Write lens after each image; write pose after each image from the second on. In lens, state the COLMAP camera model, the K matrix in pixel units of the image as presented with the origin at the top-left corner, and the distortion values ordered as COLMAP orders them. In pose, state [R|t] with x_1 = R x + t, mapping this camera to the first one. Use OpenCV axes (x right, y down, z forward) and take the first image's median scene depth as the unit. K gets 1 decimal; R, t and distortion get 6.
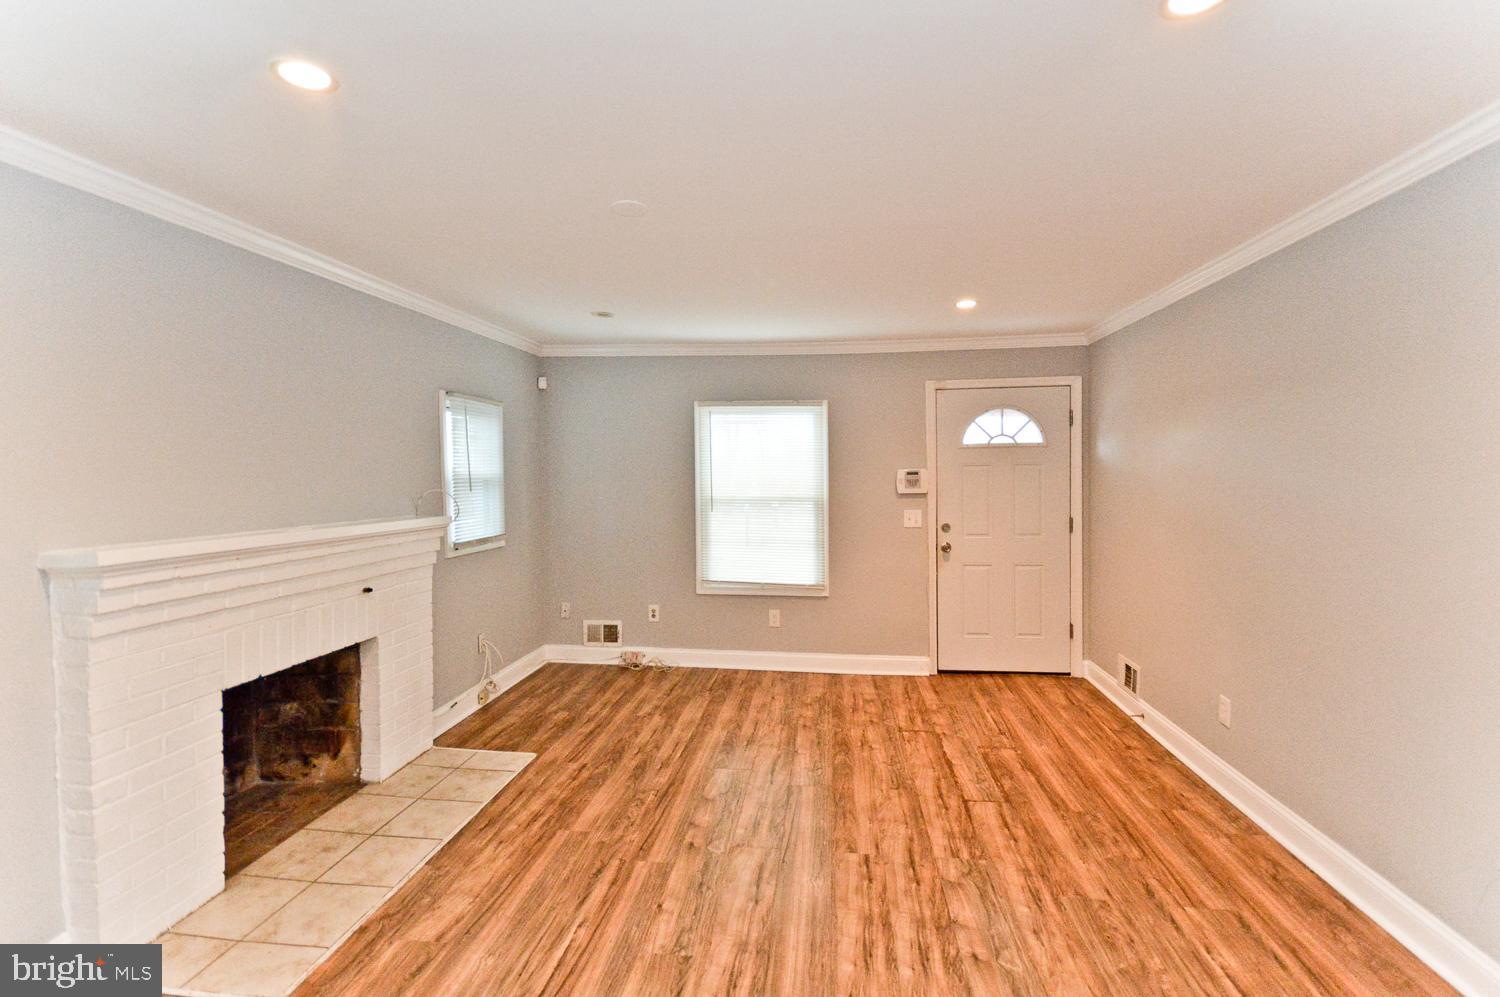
lens RADIAL K [[682.0, 0, 775.4], [0, 682.0, 498.4], [0, 0, 1]] dist [0.009887, -0.002955]
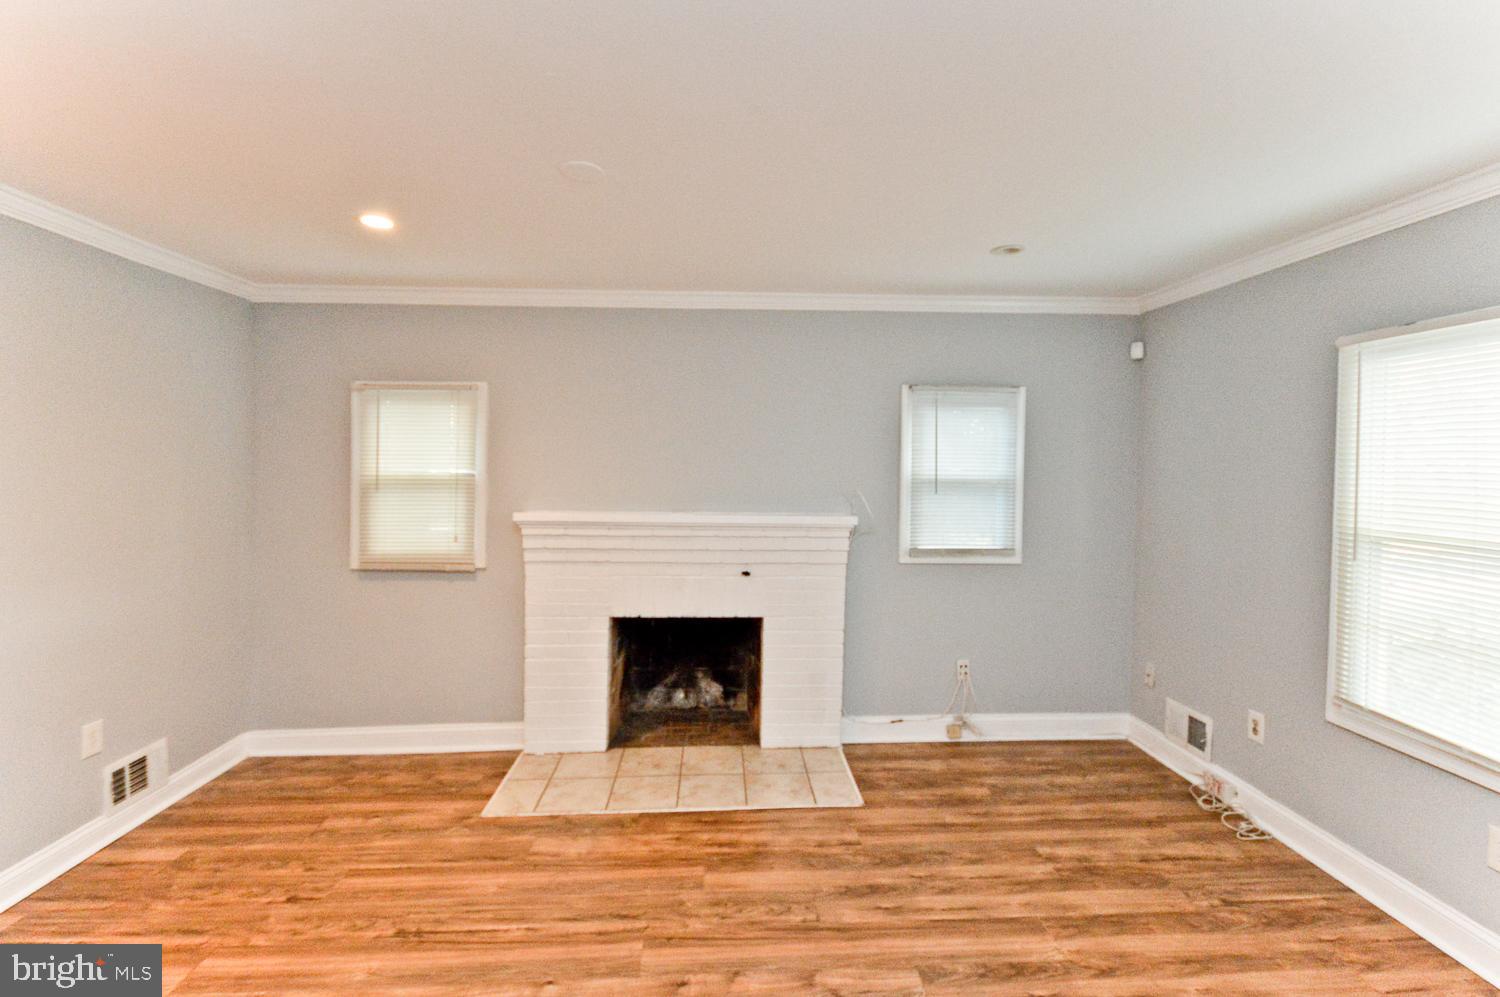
lens RADIAL K [[682.0, 0, 755.5], [0, 682.0, 480.0], [0, 0, 1]] dist [0.009887, -0.002955]
pose [[0.147955, 0.022238, -0.988744, 0.451506], [-0.048423, 0.998711, 0.015216, -0.033787], [0.987808, 0.045627, 0.148841, 0.711999]]
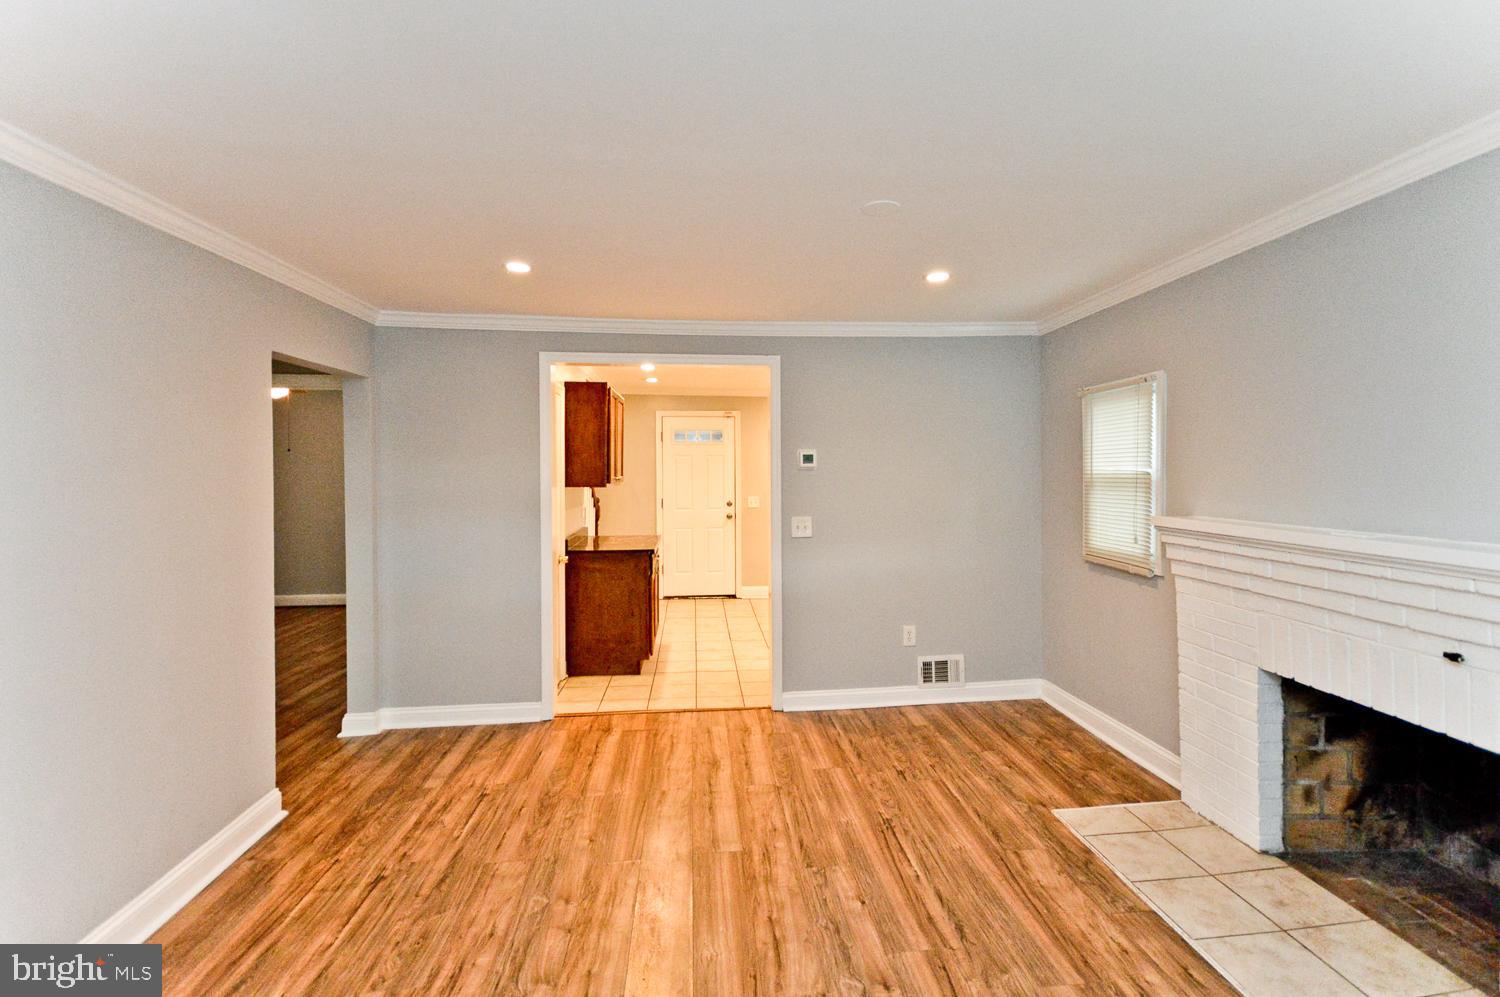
lens RADIAL K [[682.0, 0, 748.0], [0, 682.0, 476.9], [0, 0, 1]] dist [0.009887, -0.002955]
pose [[-0.986079, 0.023992, -0.164538, 0.096739], [0.016220, 0.998695, 0.048418, -0.053673], [0.165485, 0.045075, -0.985182, 1.258232]]
